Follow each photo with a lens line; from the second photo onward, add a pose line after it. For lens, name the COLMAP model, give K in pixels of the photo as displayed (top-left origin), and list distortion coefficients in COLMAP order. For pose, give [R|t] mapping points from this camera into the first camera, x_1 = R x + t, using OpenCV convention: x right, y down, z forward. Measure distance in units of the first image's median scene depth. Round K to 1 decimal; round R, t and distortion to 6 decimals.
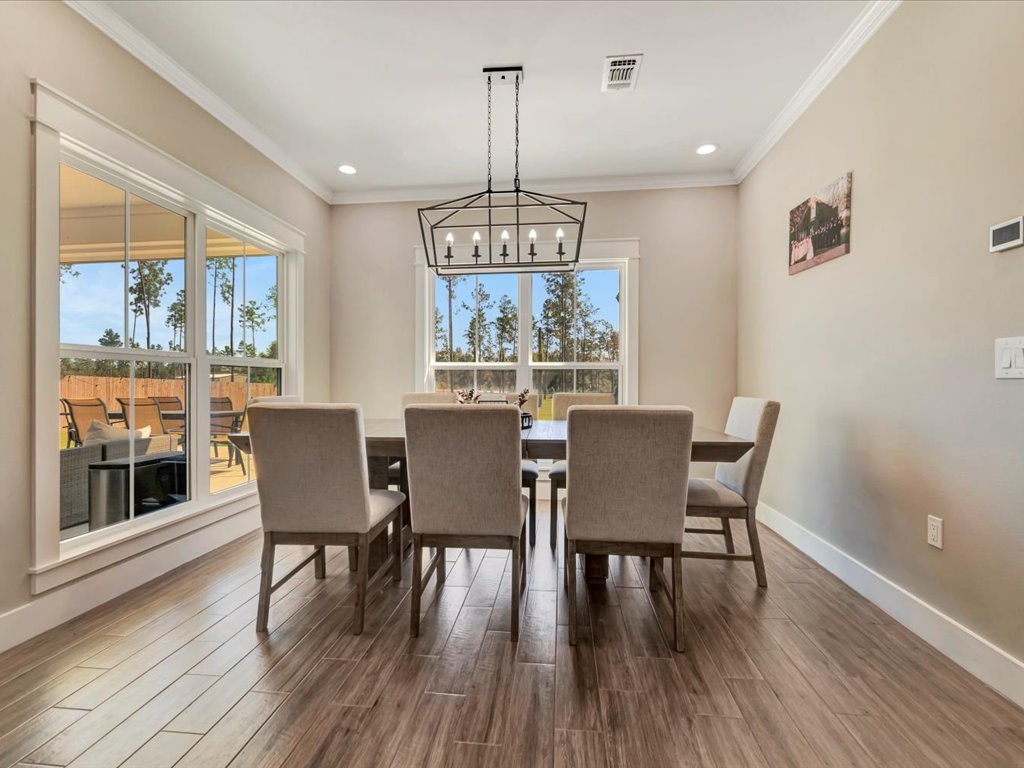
lens RADIAL K [[456.6, 0, 537.6], [0, 456.6, 379.5], [0, 0, 1]] dist [0.004311, -0.003219]
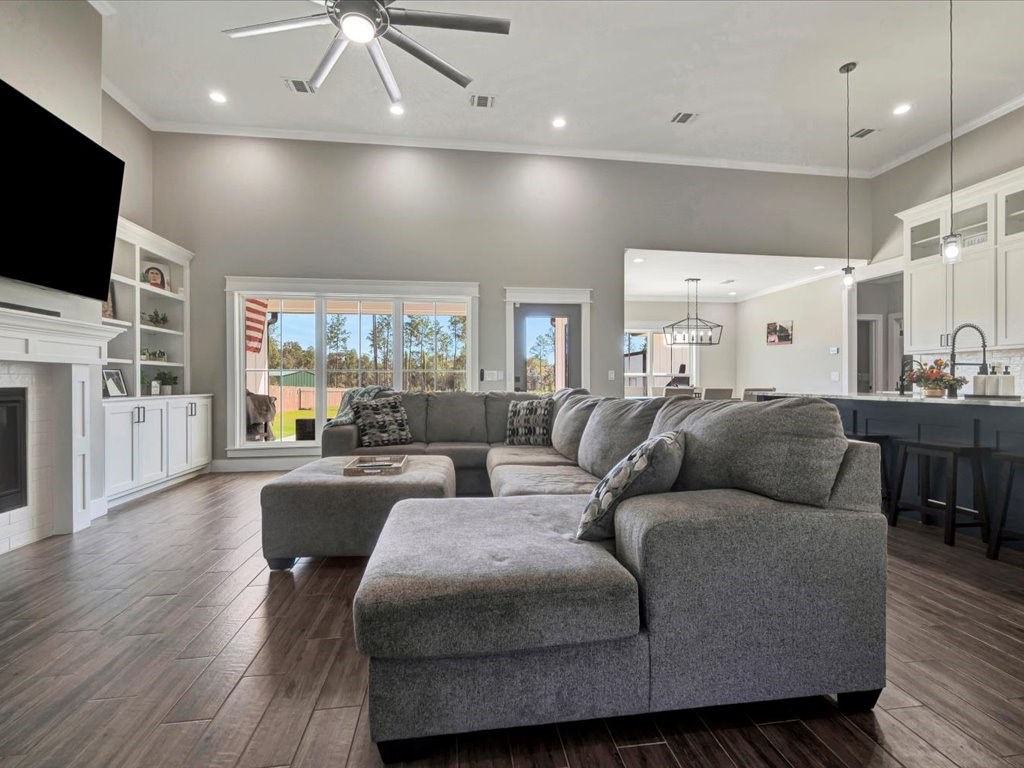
lens RADIAL K [[456.6, 0, 518.5], [0, 456.6, 379.9], [0, 0, 1]] dist [0.004311, -0.003219]
pose [[0.970942, -0.003746, 0.239285, -2.051000], [0.004416, 0.999988, -0.002263, -0.010134], [-0.239274, 0.003253, 0.970947, -1.765459]]
